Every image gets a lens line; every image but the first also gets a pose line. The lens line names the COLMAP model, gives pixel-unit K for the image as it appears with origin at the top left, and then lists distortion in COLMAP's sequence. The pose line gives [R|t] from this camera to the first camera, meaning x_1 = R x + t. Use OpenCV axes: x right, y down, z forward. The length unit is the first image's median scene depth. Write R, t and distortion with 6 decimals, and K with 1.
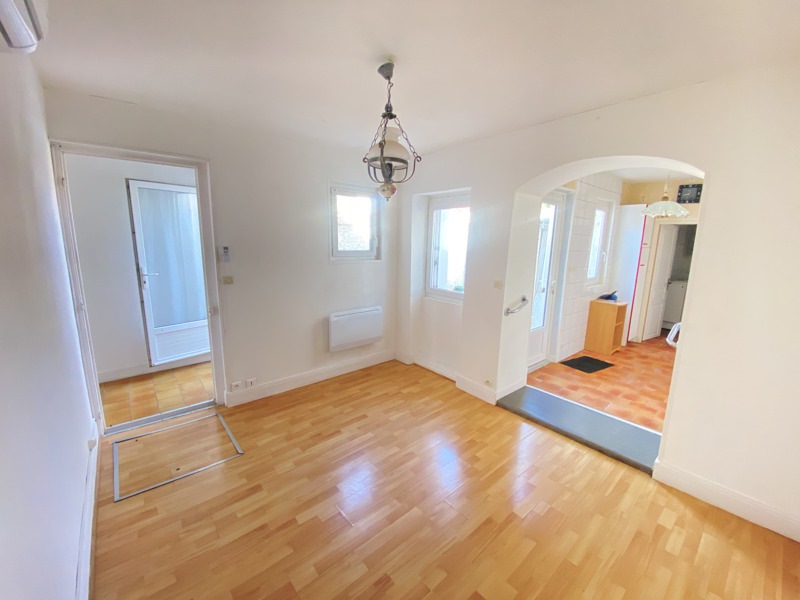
lens RADIAL K [[322.2, 0, 398.9], [0, 322.2, 299.7], [0, 0, 1]] dist [0.015284, -0.018356]
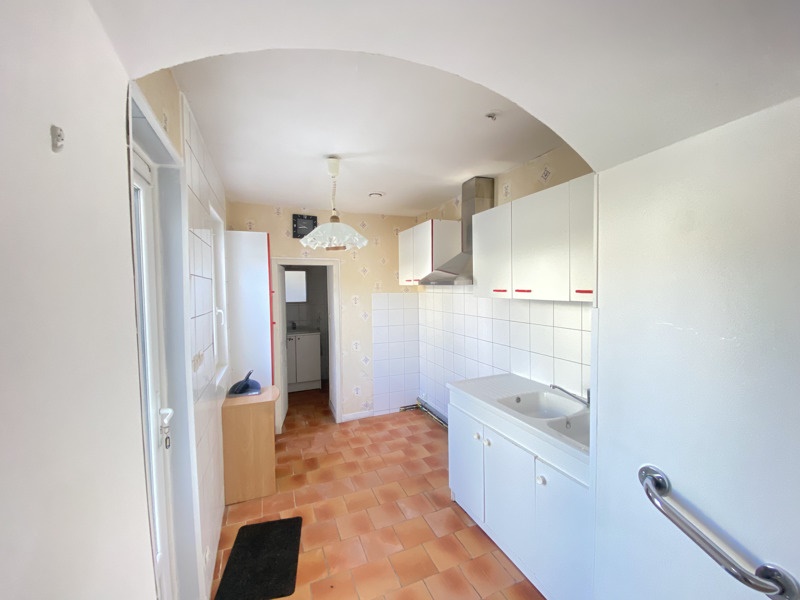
lens RADIAL K [[322.2, 0, 398.9], [0, 322.2, 299.7], [0, 0, 1]] dist [0.015284, -0.018356]
pose [[0.301573, -0.058412, 0.951652, 0.215658], [0.193532, 0.981093, -0.001110, -0.110417], [-0.933595, 0.184510, 0.307176, 0.582576]]
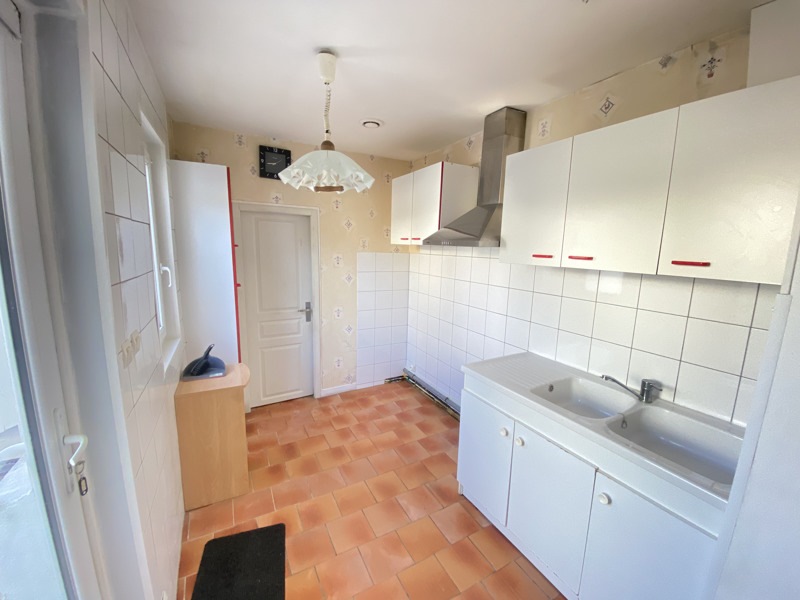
lens RADIAL K [[322.2, 0, 398.9], [0, 322.2, 299.7], [0, 0, 1]] dist [0.015284, -0.018356]
pose [[0.199876, -0.173326, 0.964369, 0.307837], [0.157529, 0.977111, 0.142967, -0.125510], [-0.967075, 0.123341, 0.222605, 0.670204]]
